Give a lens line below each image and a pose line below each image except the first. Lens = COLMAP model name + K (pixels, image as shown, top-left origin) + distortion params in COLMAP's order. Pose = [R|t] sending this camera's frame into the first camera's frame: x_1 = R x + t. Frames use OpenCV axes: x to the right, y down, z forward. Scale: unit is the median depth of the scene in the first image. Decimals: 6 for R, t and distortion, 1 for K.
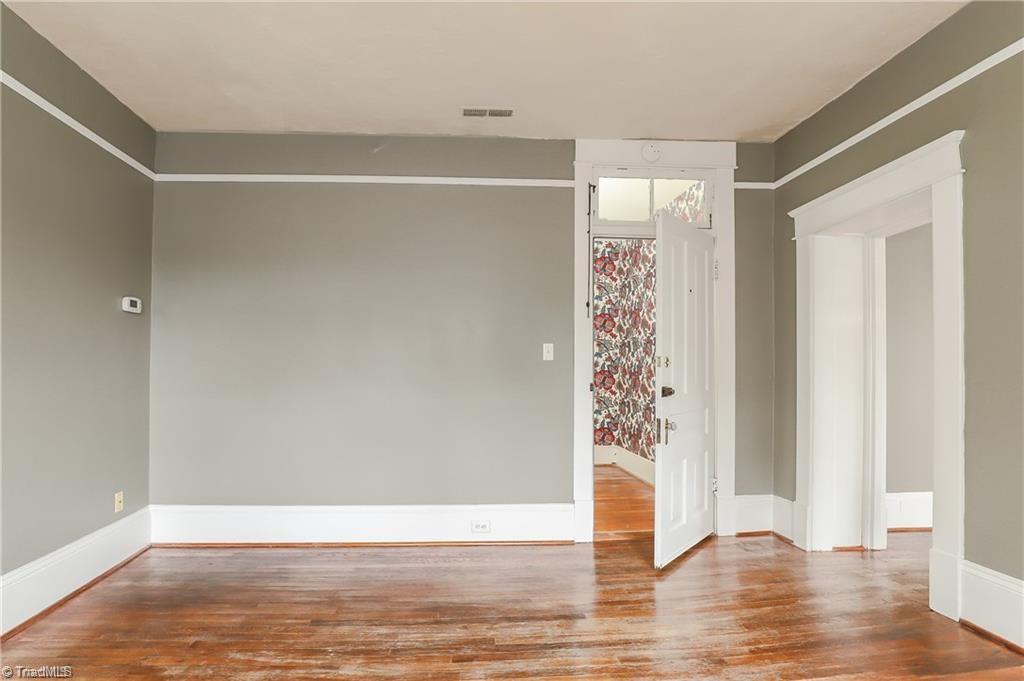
lens RADIAL K [[491.7, 0, 472.7], [0, 491.7, 359.0], [0, 0, 1]] dist [-0.046282, 0.000283]
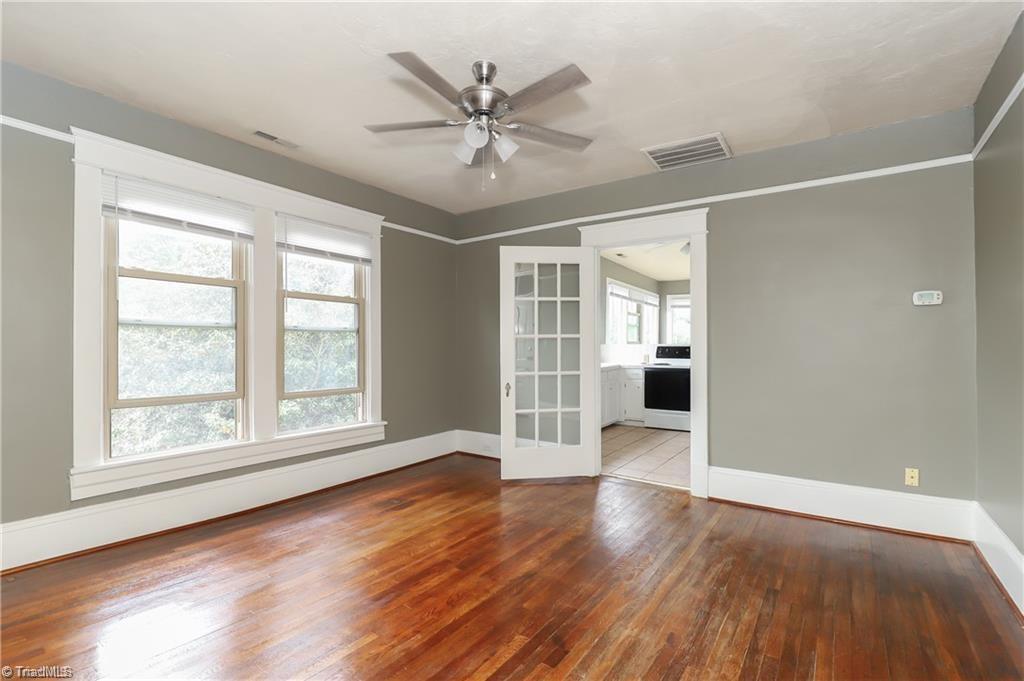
lens RADIAL K [[480.1, 0, 512.0], [0, 480.1, 340.5], [0, 0, 1]] dist [-0.002849, -0.001057]
pose [[-0.621893, -0.012468, -0.783003, 0.866564], [0.000489, 0.999867, -0.016310, 0.001529], [0.783102, -0.010526, -0.621804, 1.185272]]
